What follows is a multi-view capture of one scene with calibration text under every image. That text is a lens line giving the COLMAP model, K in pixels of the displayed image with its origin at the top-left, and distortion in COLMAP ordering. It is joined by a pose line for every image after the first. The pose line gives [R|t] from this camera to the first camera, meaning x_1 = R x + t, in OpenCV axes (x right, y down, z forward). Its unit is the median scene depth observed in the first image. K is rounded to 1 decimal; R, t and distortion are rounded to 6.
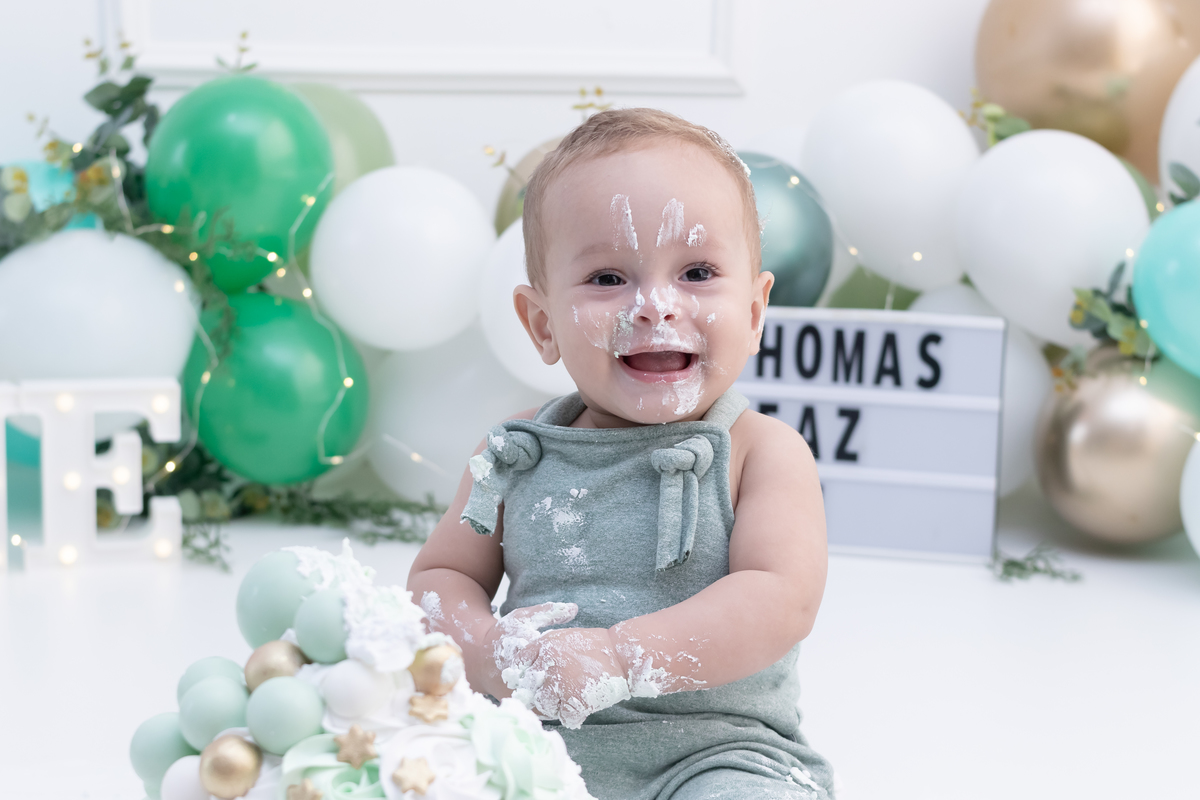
lens RADIAL K [[2092.9, 0, 597.0], [0, 2092.9, 418.4], [0, 0, 1]] dist [0.005120, -0.022846]
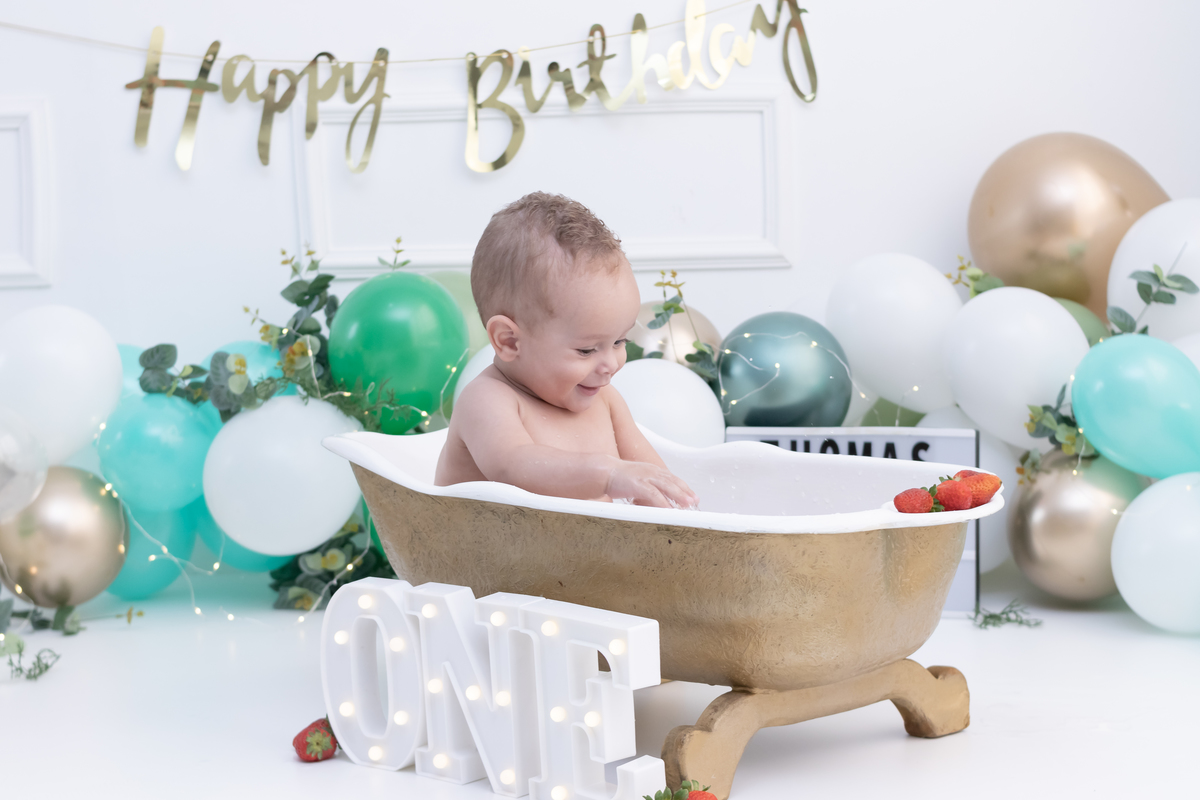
lens RADIAL K [[1986.8, 0, 597.4], [0, 1986.8, 401.5], [0, 0, 1]] dist [-0.002370, 0.032989]
pose [[0.996284, -0.035252, -0.078580, 0.054895], [0.028530, 0.995965, -0.085082, 0.033824], [0.081262, 0.082524, 0.993270, -0.258683]]
